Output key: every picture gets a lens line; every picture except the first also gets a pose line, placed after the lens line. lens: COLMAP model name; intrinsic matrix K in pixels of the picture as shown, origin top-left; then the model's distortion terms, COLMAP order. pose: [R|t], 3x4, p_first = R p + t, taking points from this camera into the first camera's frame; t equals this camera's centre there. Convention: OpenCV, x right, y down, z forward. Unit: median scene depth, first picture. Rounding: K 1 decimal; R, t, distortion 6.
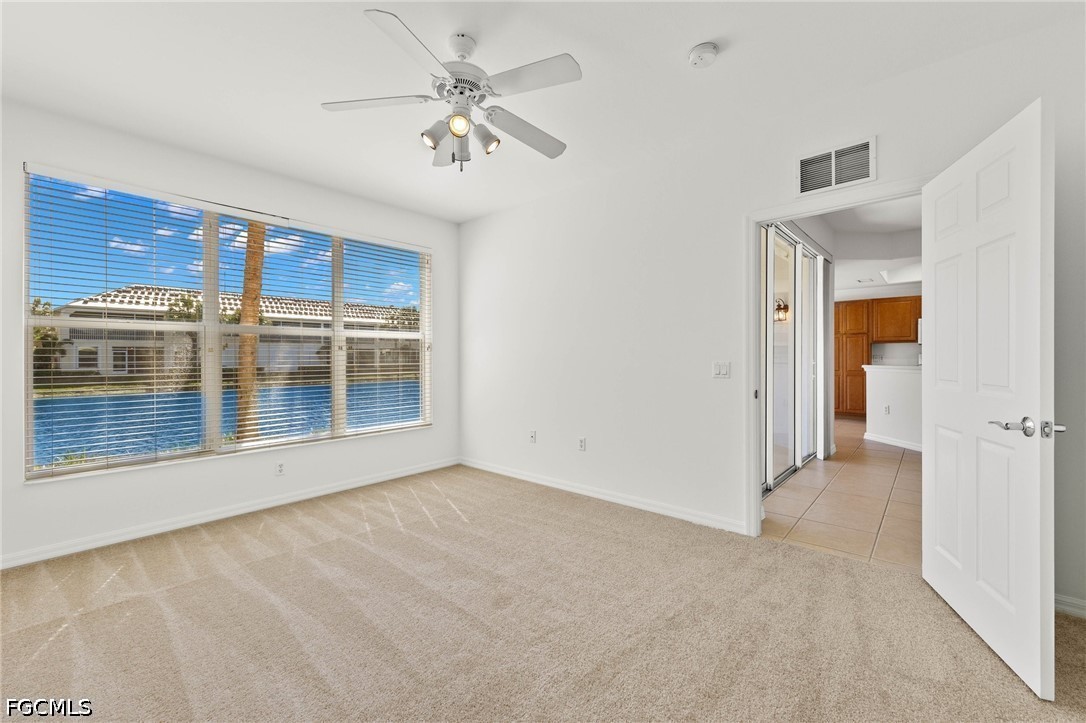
lens RADIAL K [[451.9, 0, 542.4], [0, 451.9, 352.1], [0, 0, 1]] dist [0.003197, -0.001786]
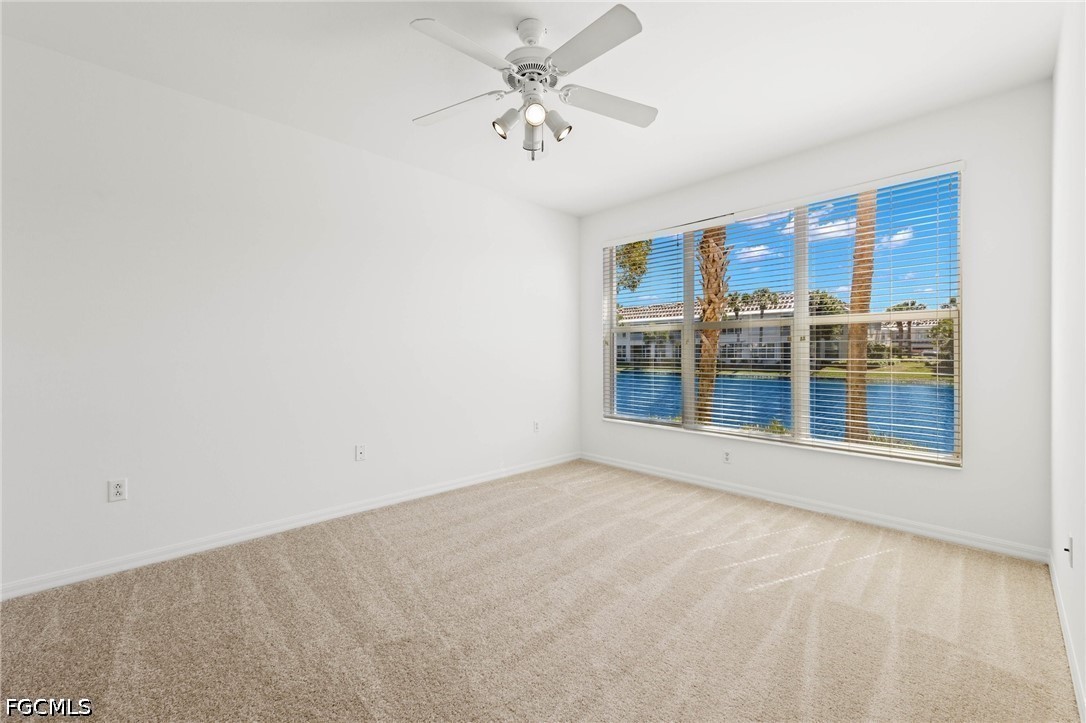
lens RADIAL K [[448.0, 0, 551.2], [0, 448.0, 352.1], [0, 0, 1]] dist [0.017154, 0.000107]
pose [[-0.094436, 0.002273, -0.995528, 0.556347], [0.017077, 0.999854, 0.000663, 0.009914], [0.995384, -0.016938, -0.094461, 0.792615]]
